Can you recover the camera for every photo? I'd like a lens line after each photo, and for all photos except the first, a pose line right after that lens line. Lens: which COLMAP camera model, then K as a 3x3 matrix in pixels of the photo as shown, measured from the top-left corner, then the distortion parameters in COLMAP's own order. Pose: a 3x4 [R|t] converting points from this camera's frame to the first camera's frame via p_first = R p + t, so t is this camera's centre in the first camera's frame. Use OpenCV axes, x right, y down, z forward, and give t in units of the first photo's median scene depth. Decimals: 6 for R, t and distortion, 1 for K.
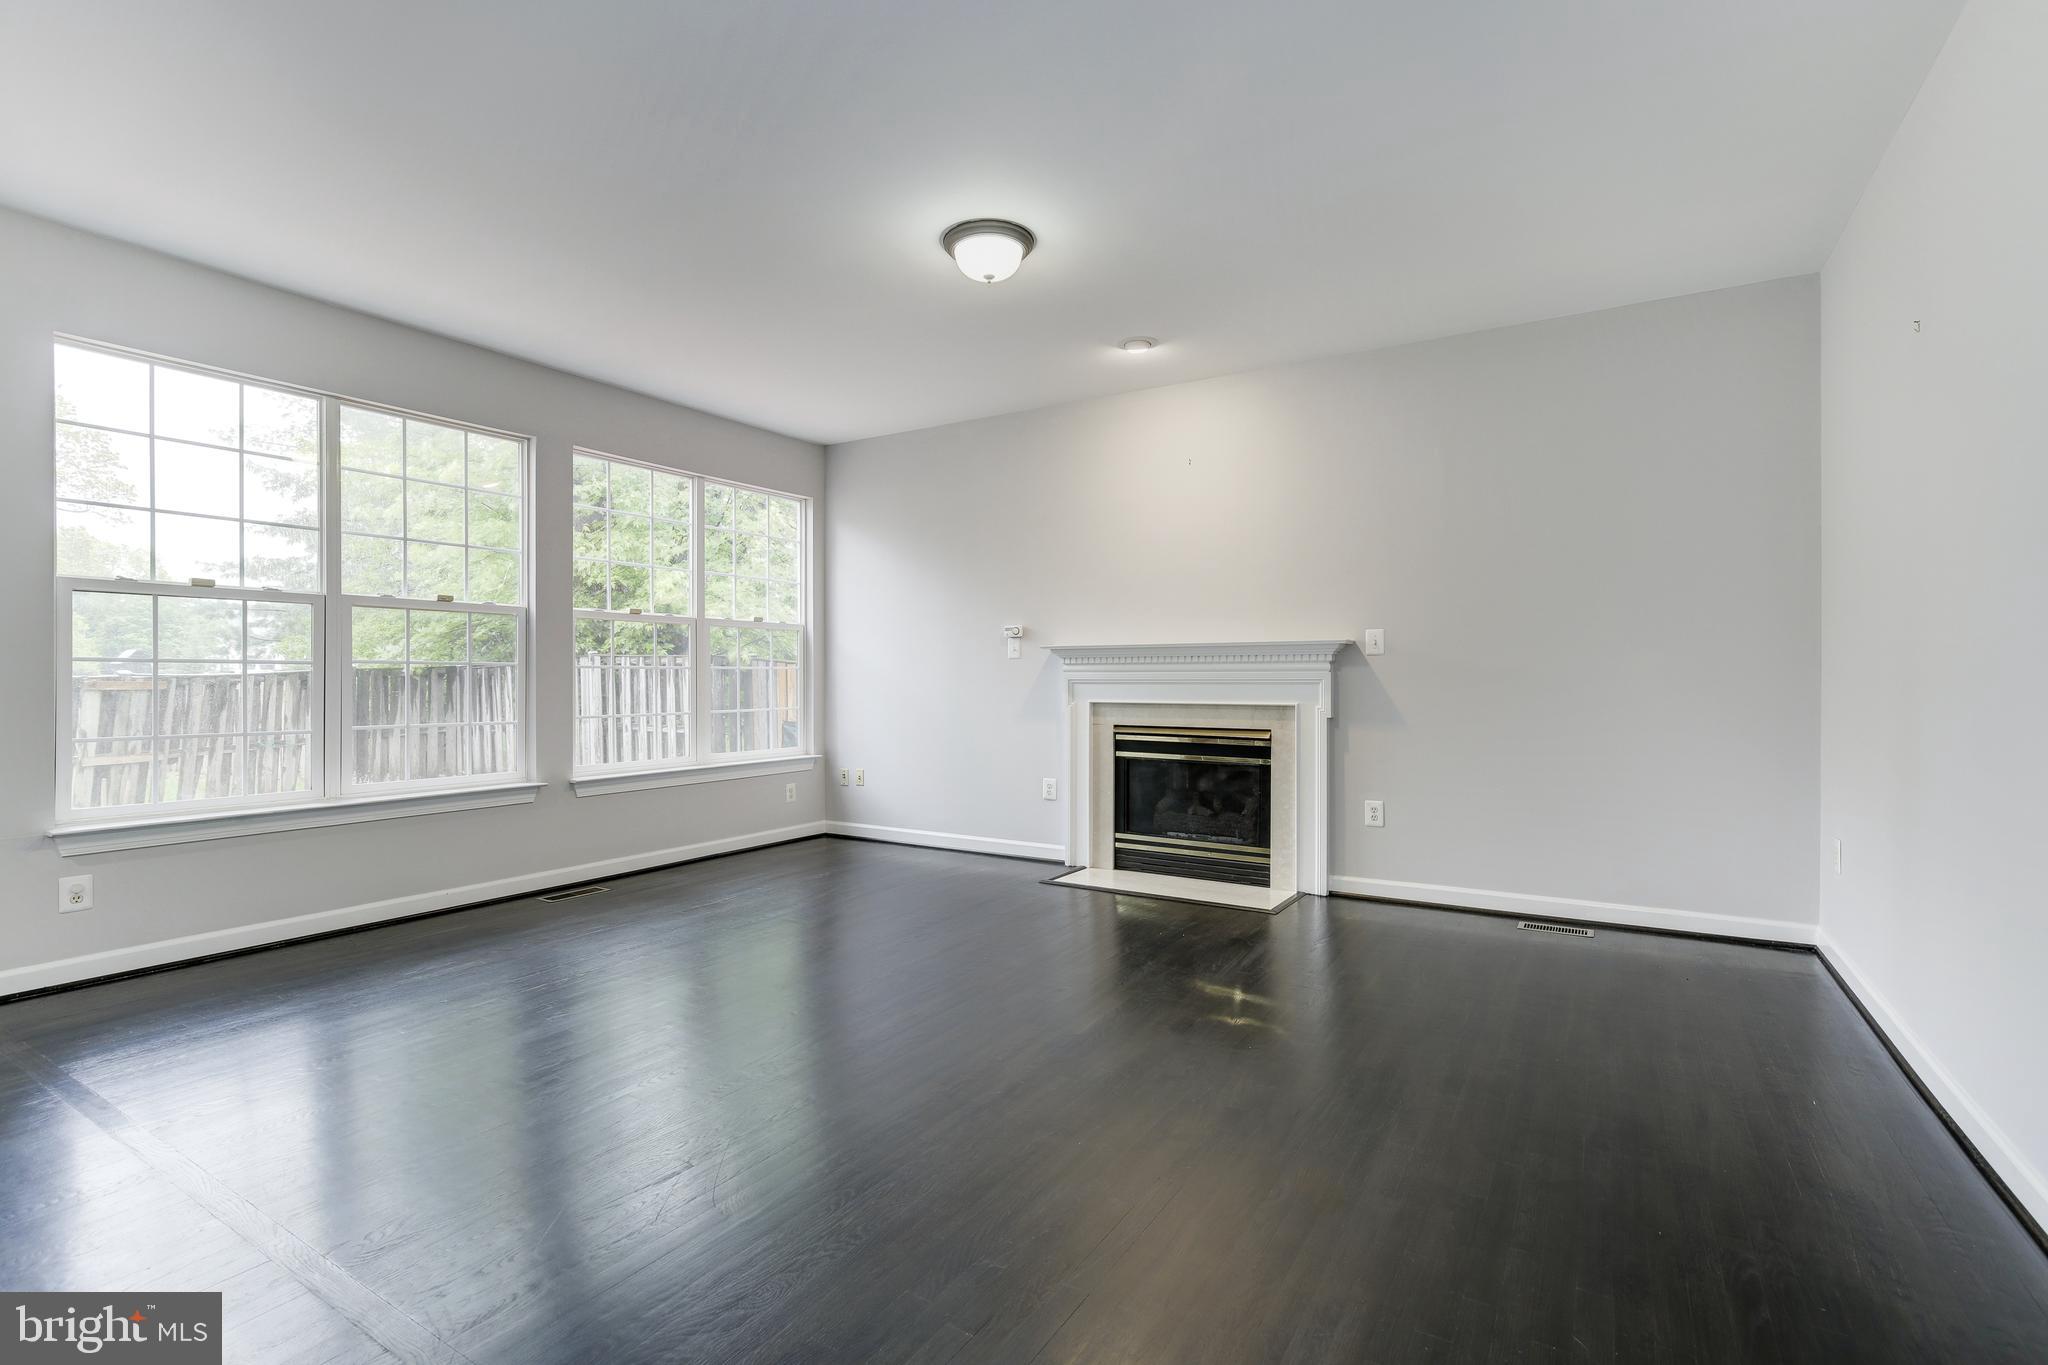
lens RADIAL K [[942.2, 0, 1032.2], [0, 942.2, 683.8], [0, 0, 1]] dist [-0.019842, 0.005262]
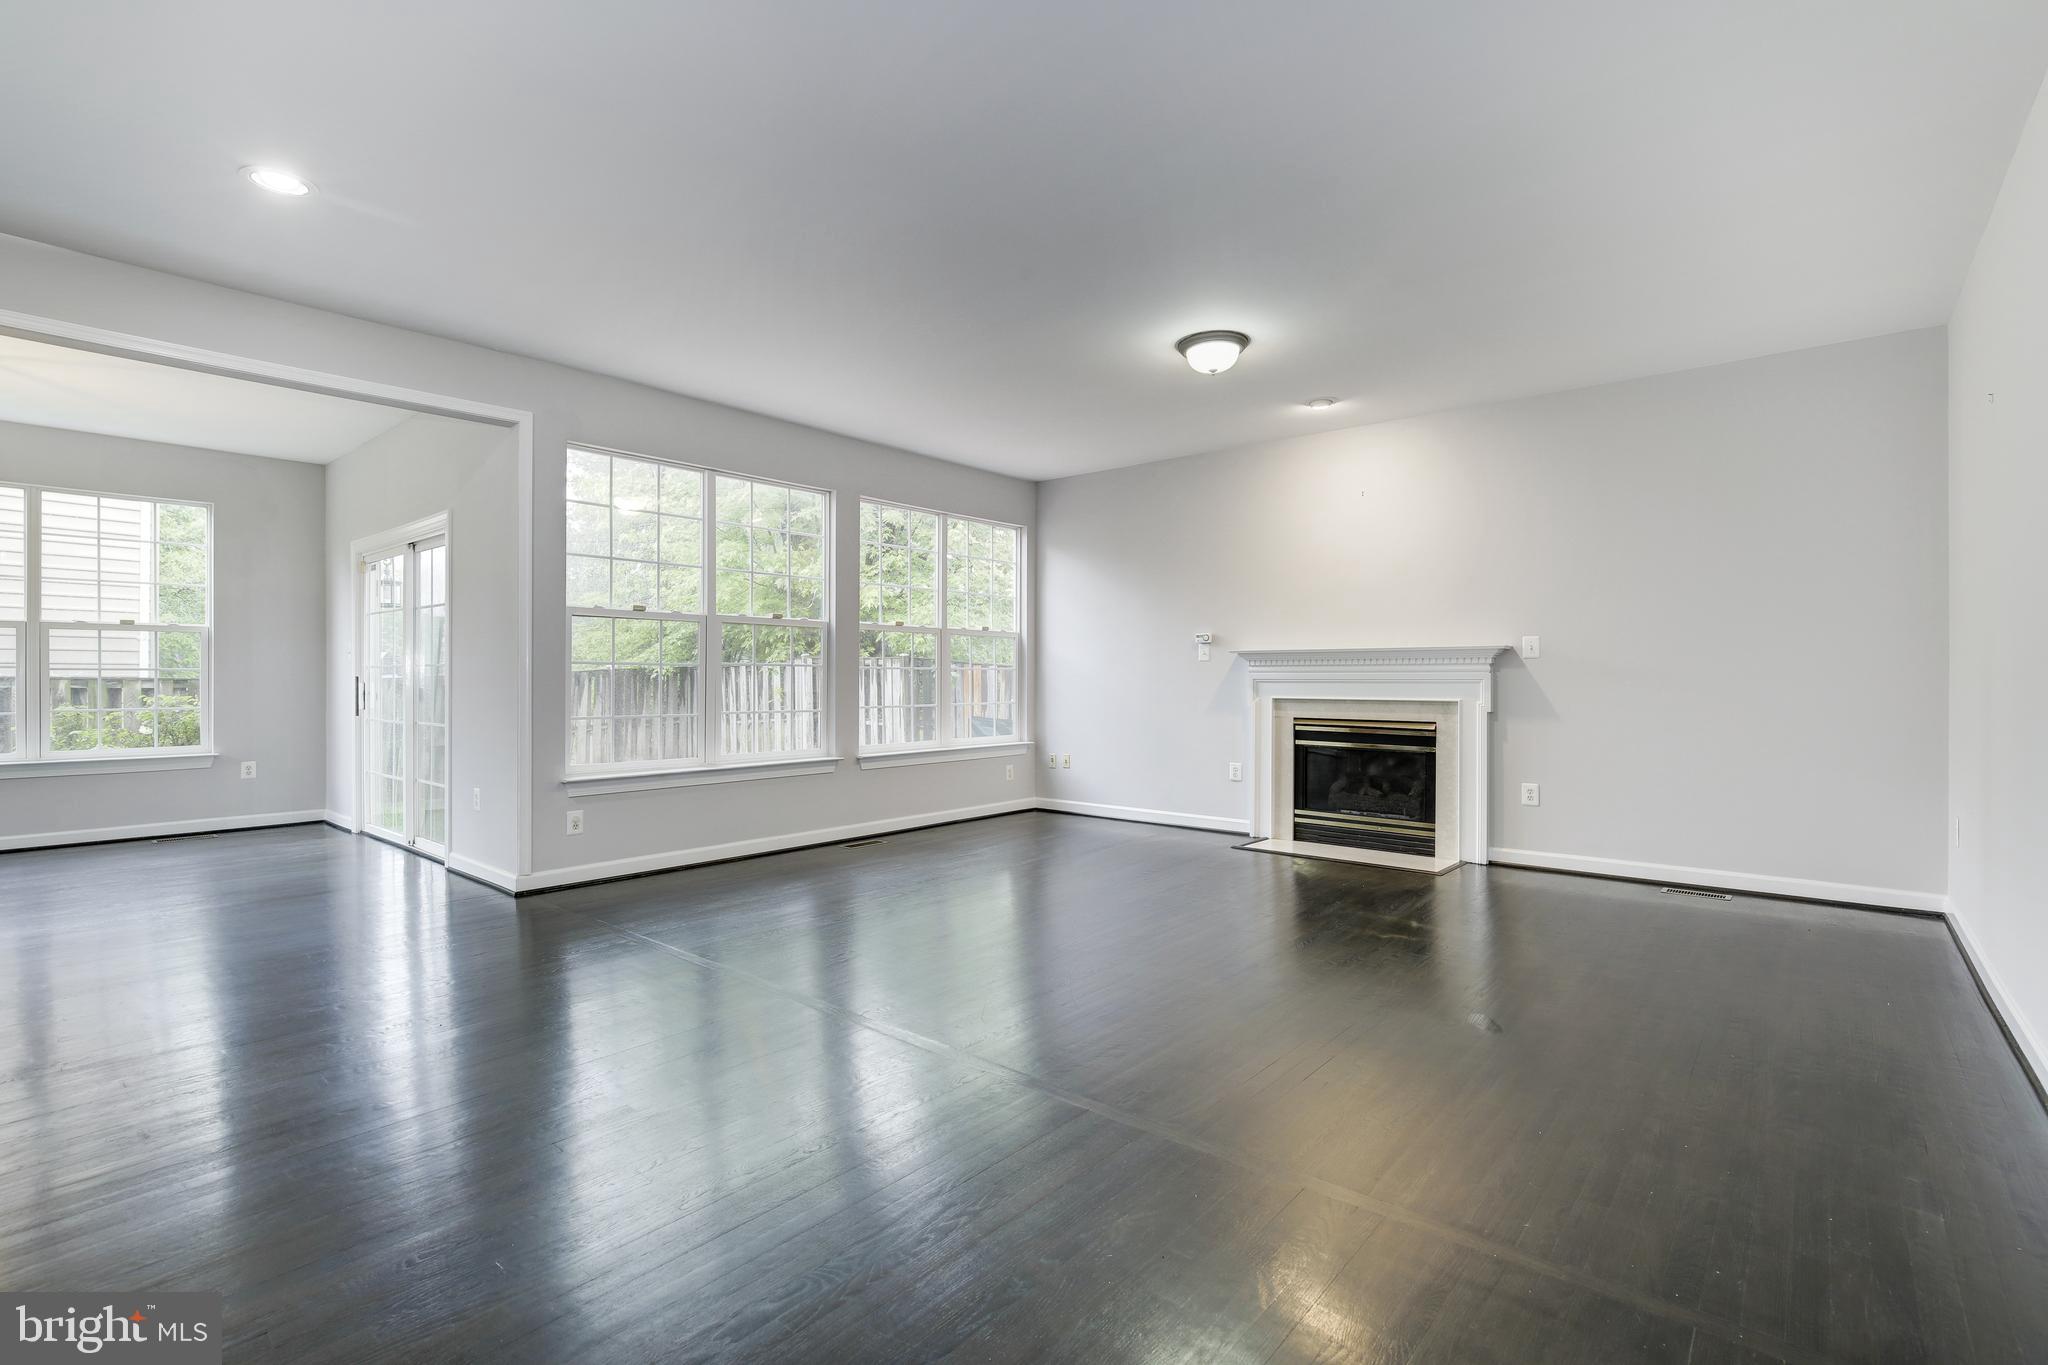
lens RADIAL K [[942.2, 0, 1006.5], [0, 942.2, 681.5], [0, 0, 1]] dist [-0.019842, 0.005262]
pose [[0.986193, 0.003114, -0.165571, -0.078409], [-0.003648, 0.999989, -0.002922, 0.003574], [0.165560, 0.003485, 0.986194, -0.235646]]
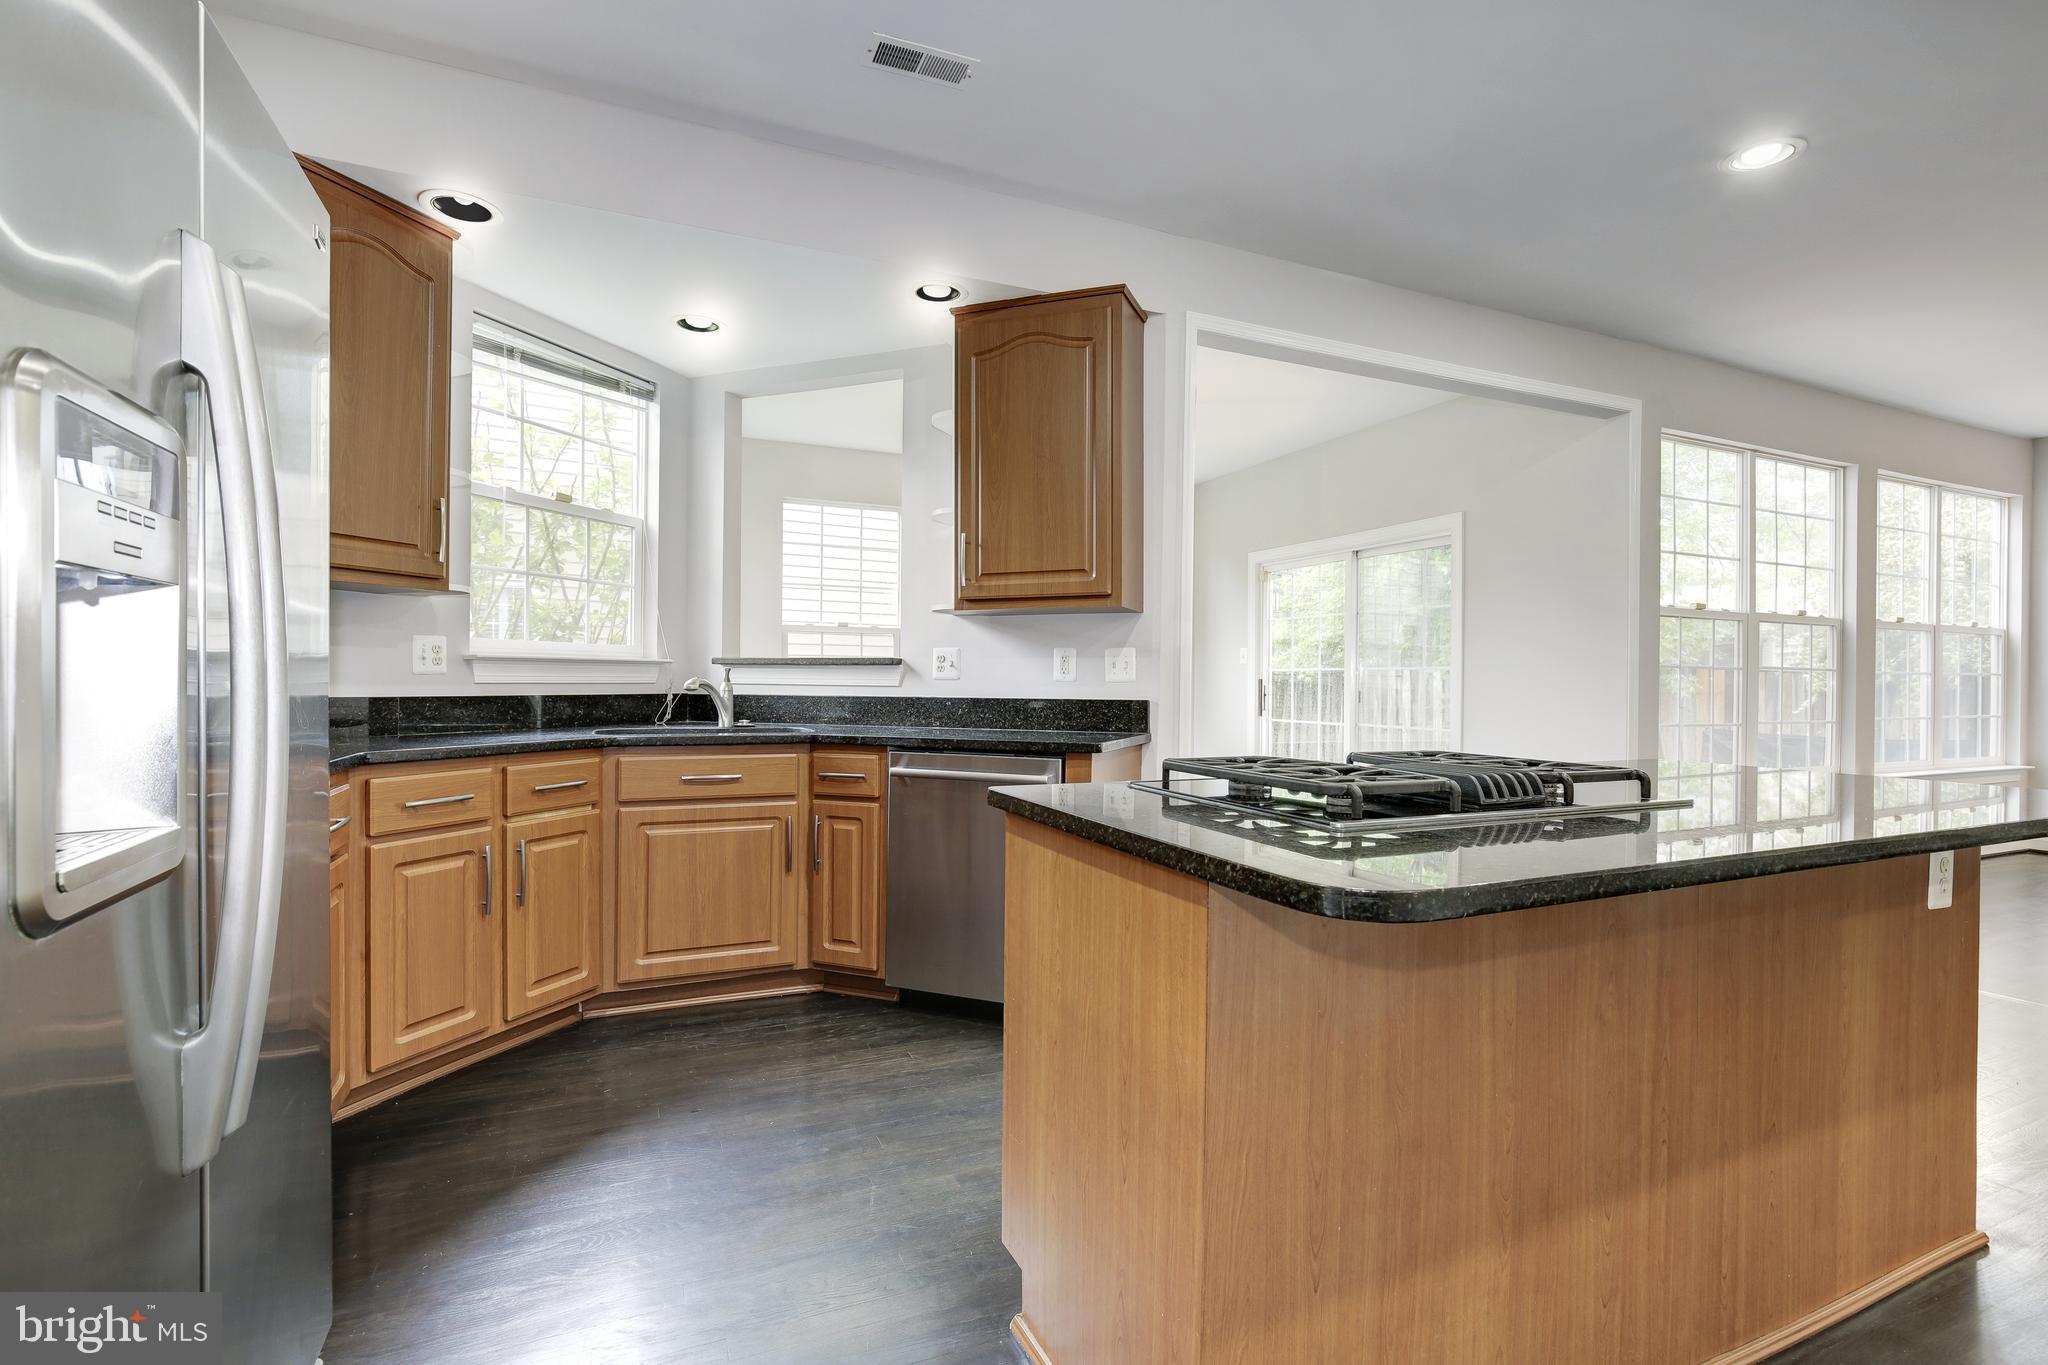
lens RADIAL K [[942.2, 0, 1005.2], [0, 942.2, 682.5], [0, 0, 1]] dist [-0.019842, 0.005262]
pose [[0.820647, 0.010003, -0.571348, -0.697147], [-0.012655, 0.999920, -0.000671, 0.006718], [0.571295, 0.007781, 0.820708, -0.454077]]
